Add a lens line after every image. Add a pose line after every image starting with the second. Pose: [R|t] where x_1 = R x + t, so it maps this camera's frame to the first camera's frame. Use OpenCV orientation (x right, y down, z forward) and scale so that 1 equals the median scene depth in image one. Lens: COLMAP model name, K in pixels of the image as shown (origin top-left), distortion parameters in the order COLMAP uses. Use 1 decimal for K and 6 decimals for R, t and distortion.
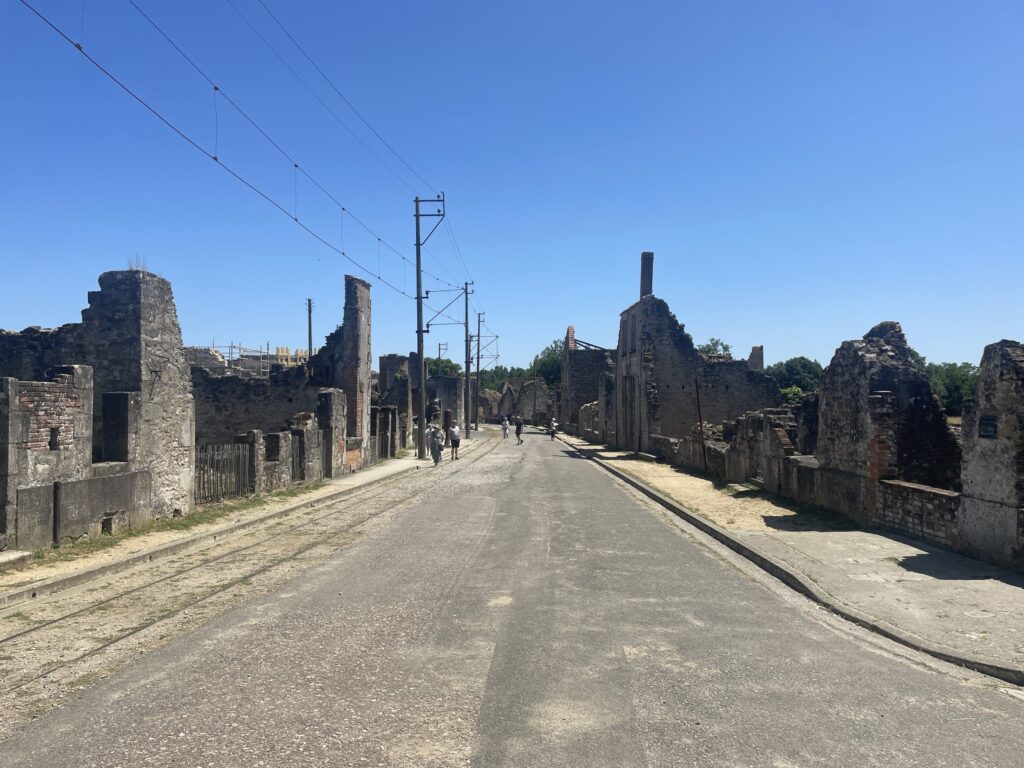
lens RADIAL K [[772.4, 0, 508.4], [0, 772.4, 388.0], [0, 0, 1]] dist [0.050323, -0.040681]
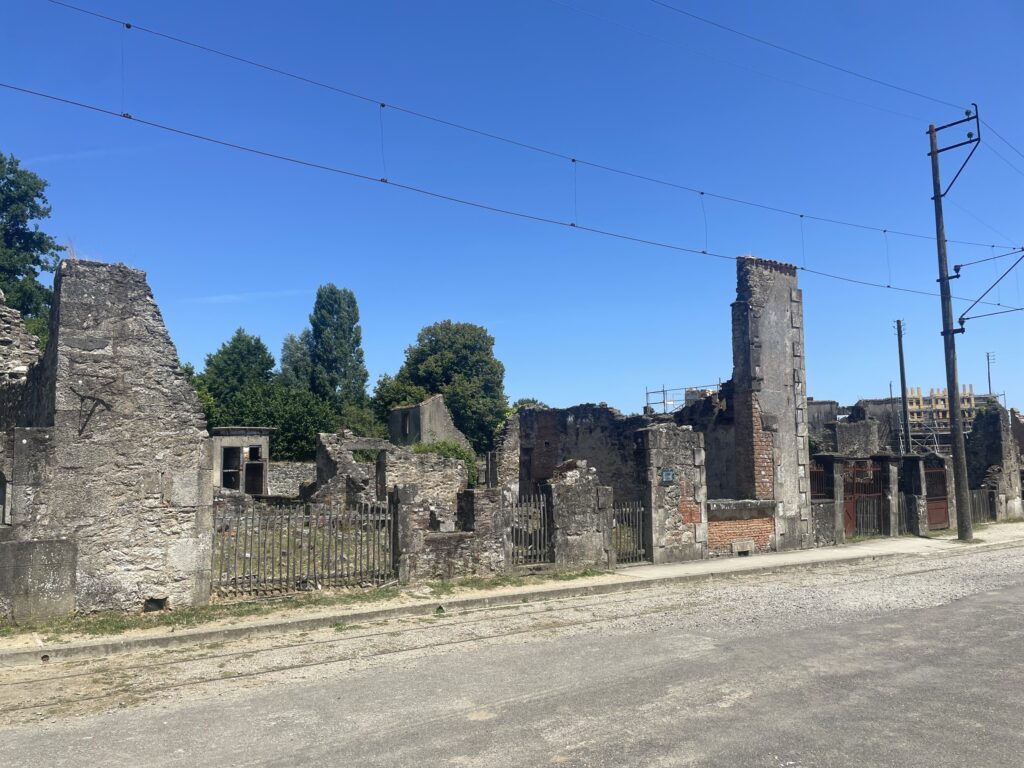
lens RADIAL K [[772.4, 0, 511.4], [0, 772.4, 391.0], [0, 0, 1]] dist [0.050323, -0.040681]
pose [[0.650818, -0.078703, -0.755144, 0.250353], [0.026581, 0.996365, -0.080935, 0.030556], [0.758769, 0.032601, 0.650544, 0.633790]]
